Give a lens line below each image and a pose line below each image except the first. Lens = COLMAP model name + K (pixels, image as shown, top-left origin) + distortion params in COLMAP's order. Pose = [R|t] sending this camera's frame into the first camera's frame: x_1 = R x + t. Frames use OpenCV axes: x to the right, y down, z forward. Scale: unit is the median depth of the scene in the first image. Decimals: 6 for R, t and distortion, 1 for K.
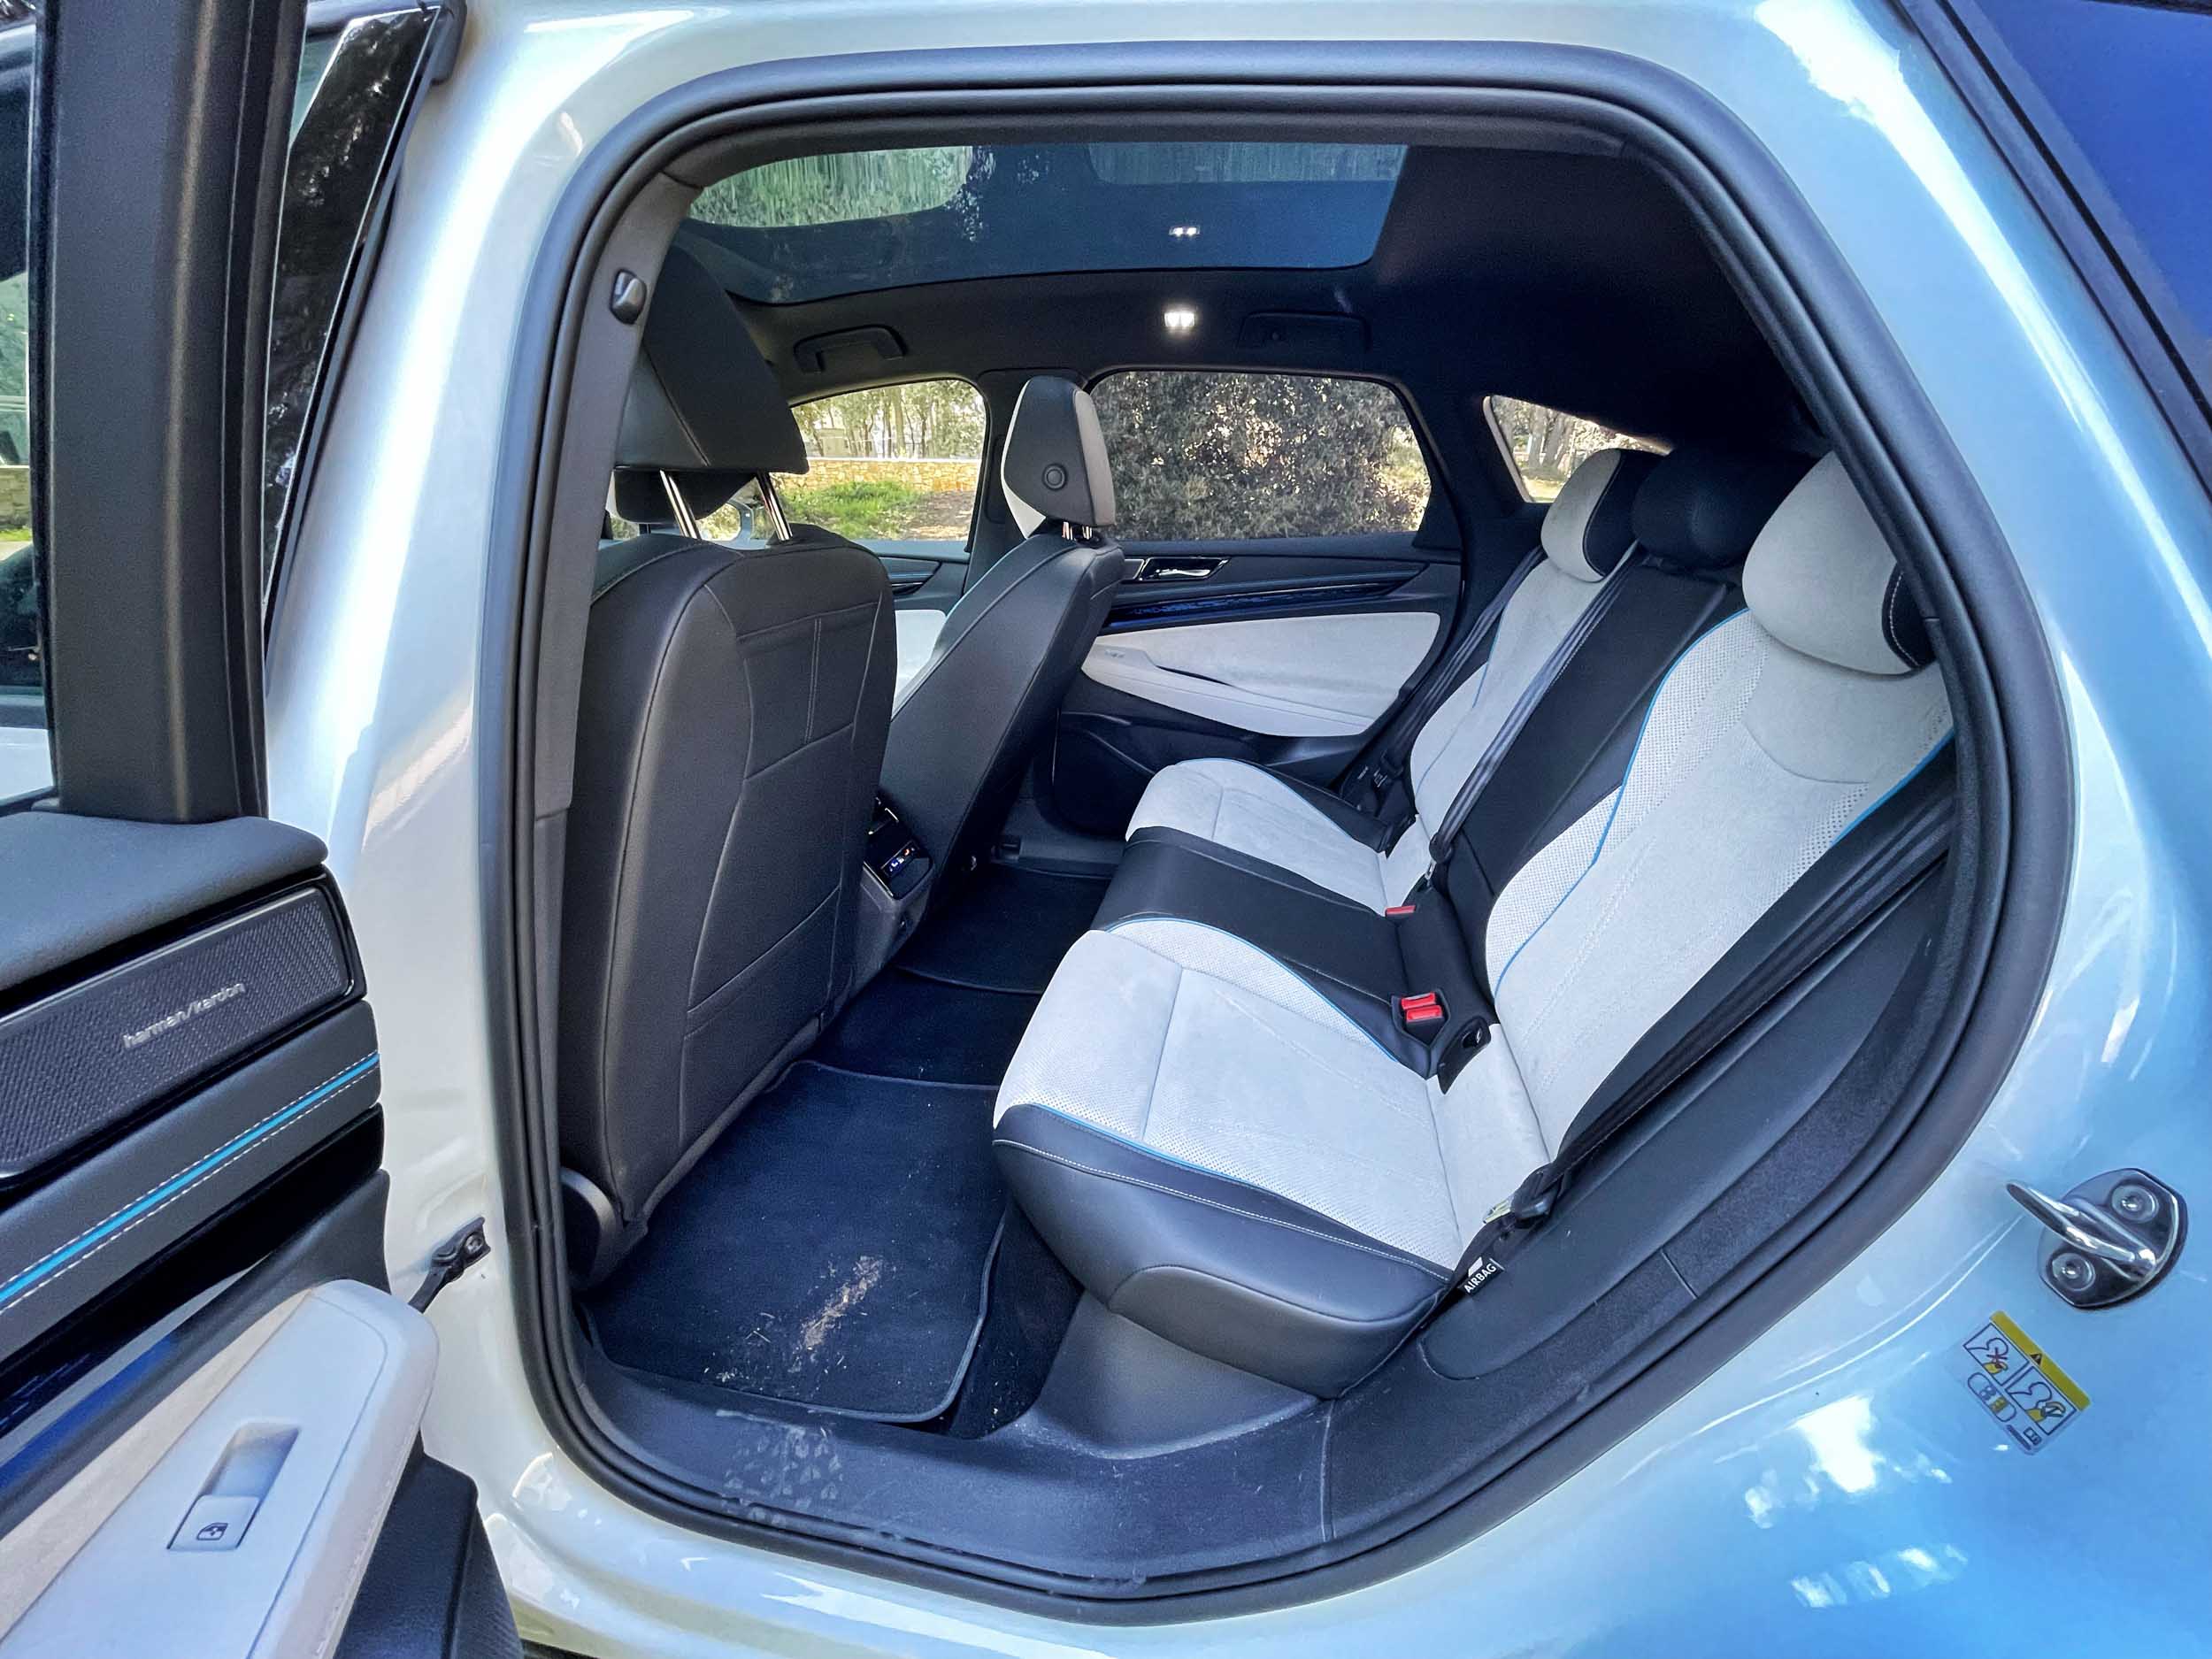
lens RADIAL K [[896.0, 0, 1093.9], [0, 896.0, 817.2], [0, 0, 1]] dist [0.004052, -0.001904]
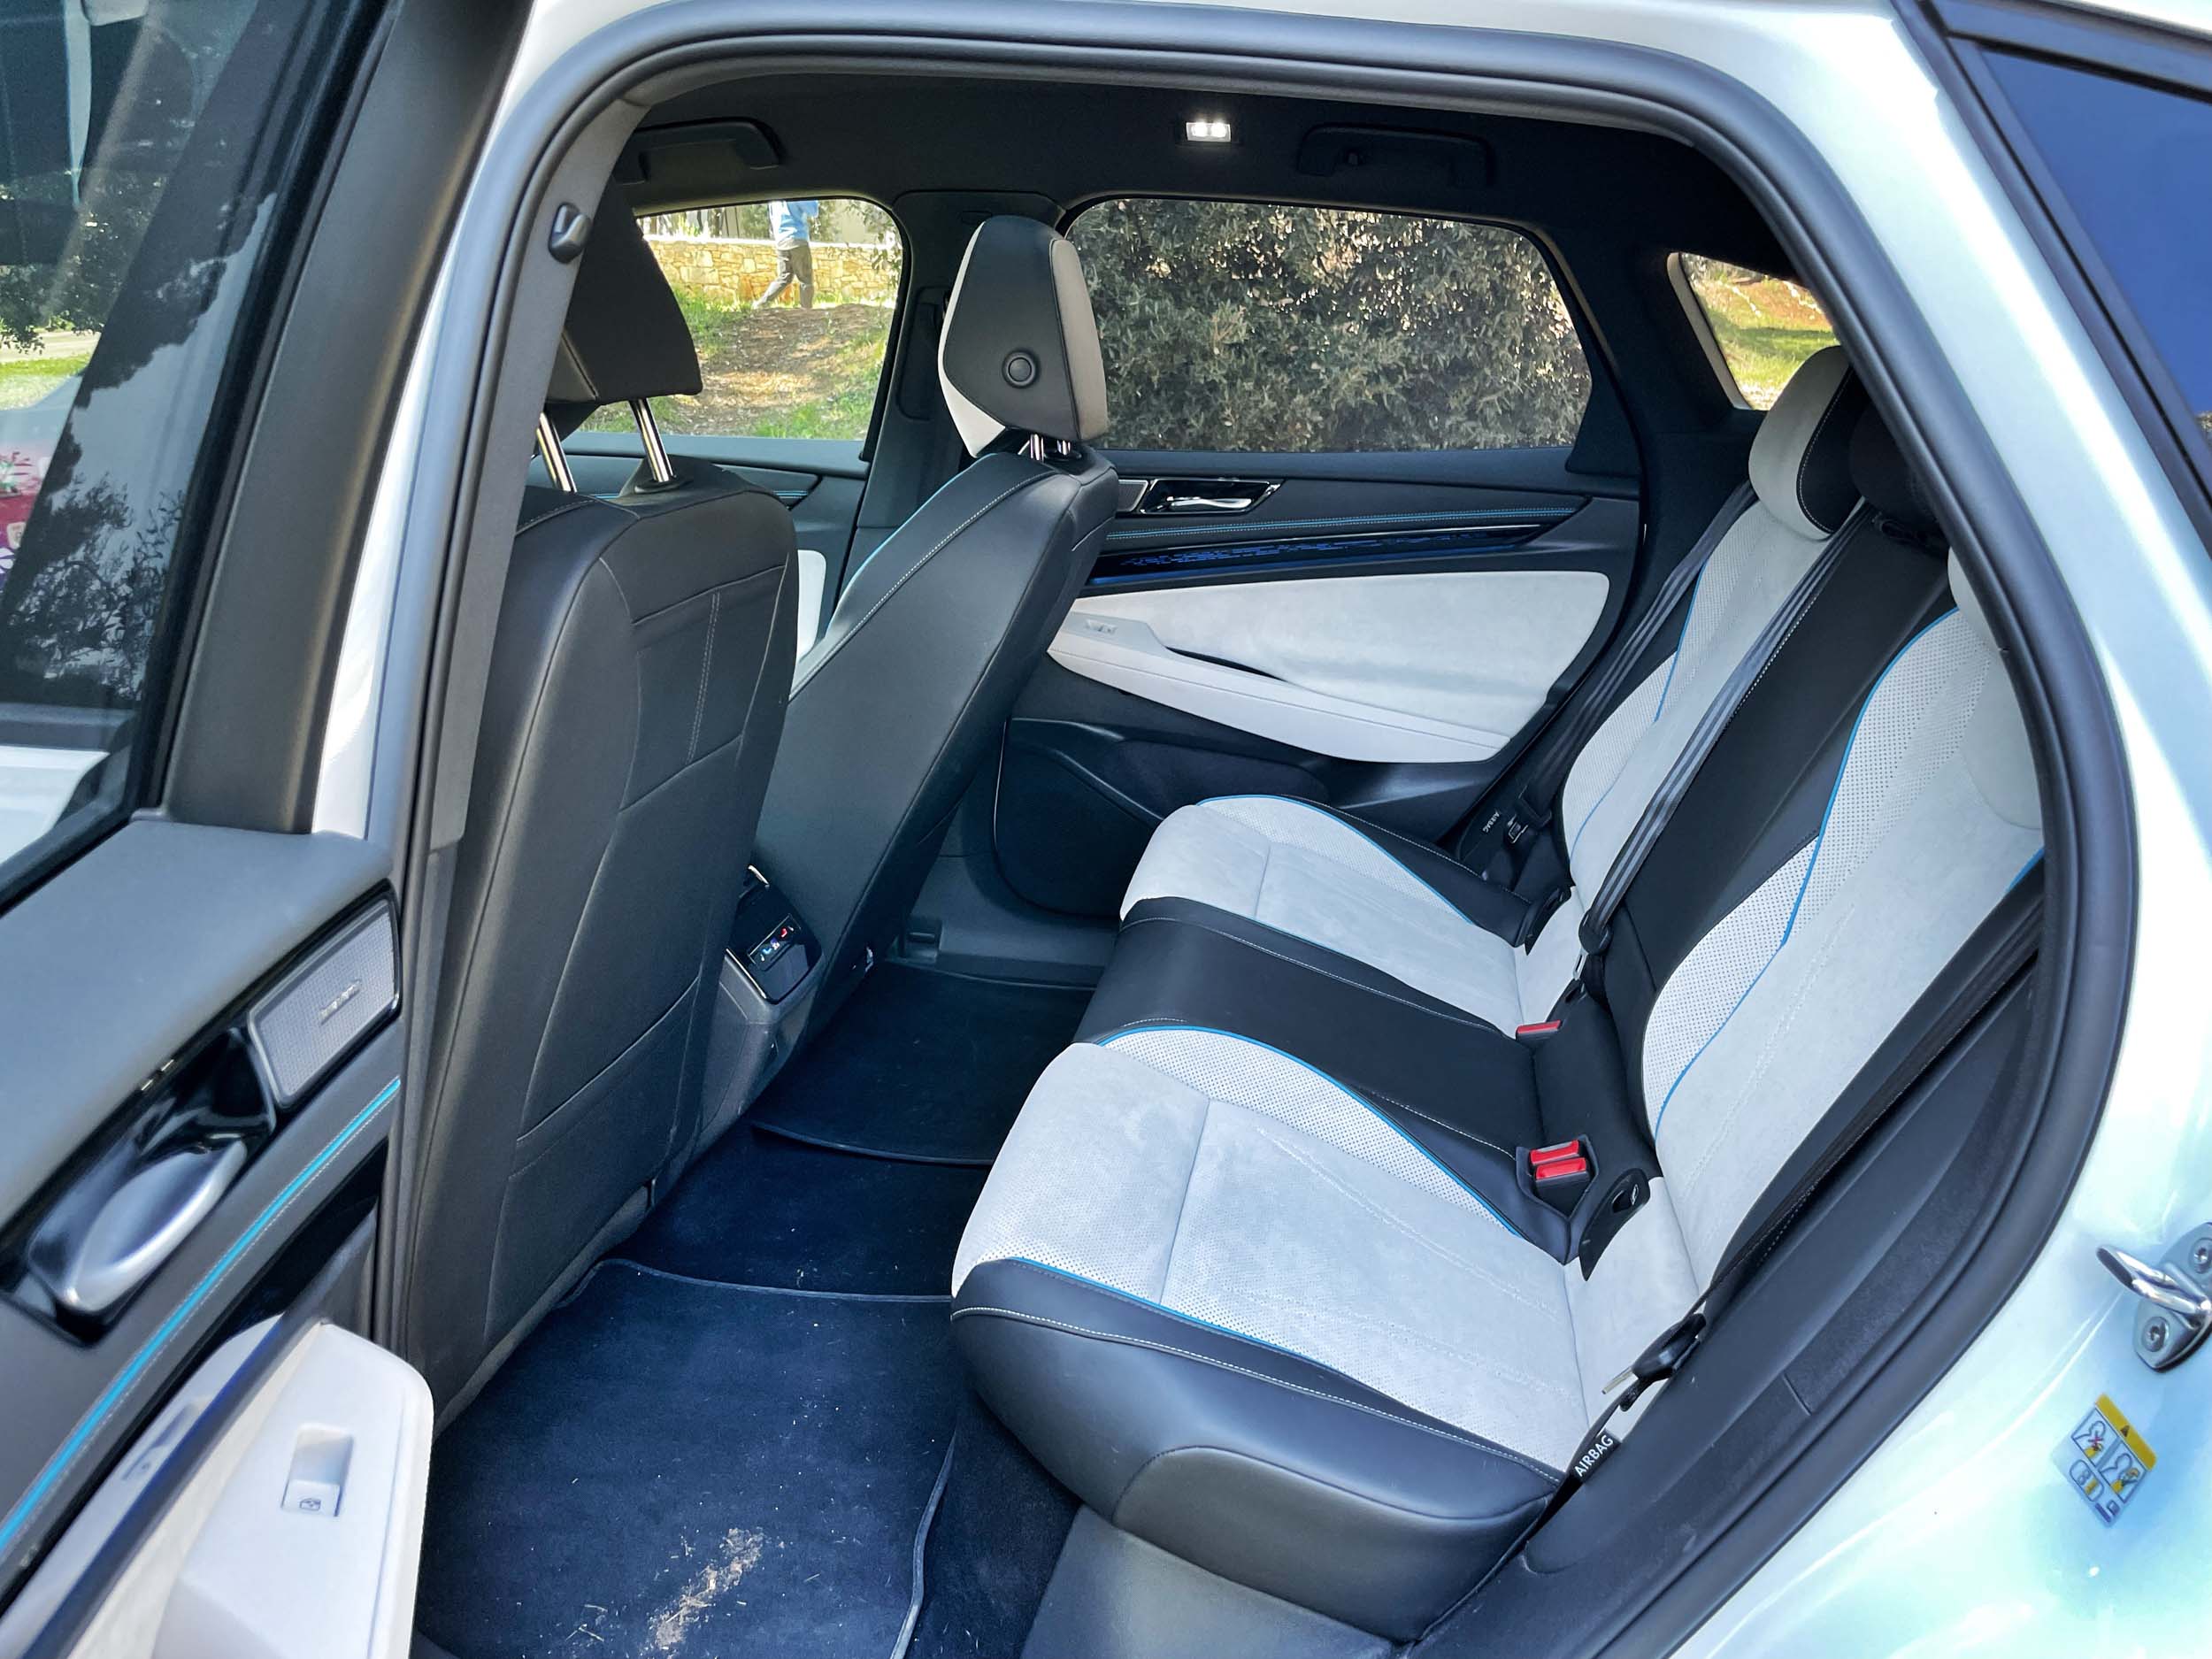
lens RADIAL K [[1695.4, 0, 1104.9], [0, 1695.4, 823.8], [0, 0, 1]] dist [0.051878, -0.067212]
pose [[0.998972, 0.010737, 0.044034, -0.039025], [-0.008503, 0.998681, -0.050629, 0.024630], [-0.044519, 0.050203, 0.997746, -0.290006]]
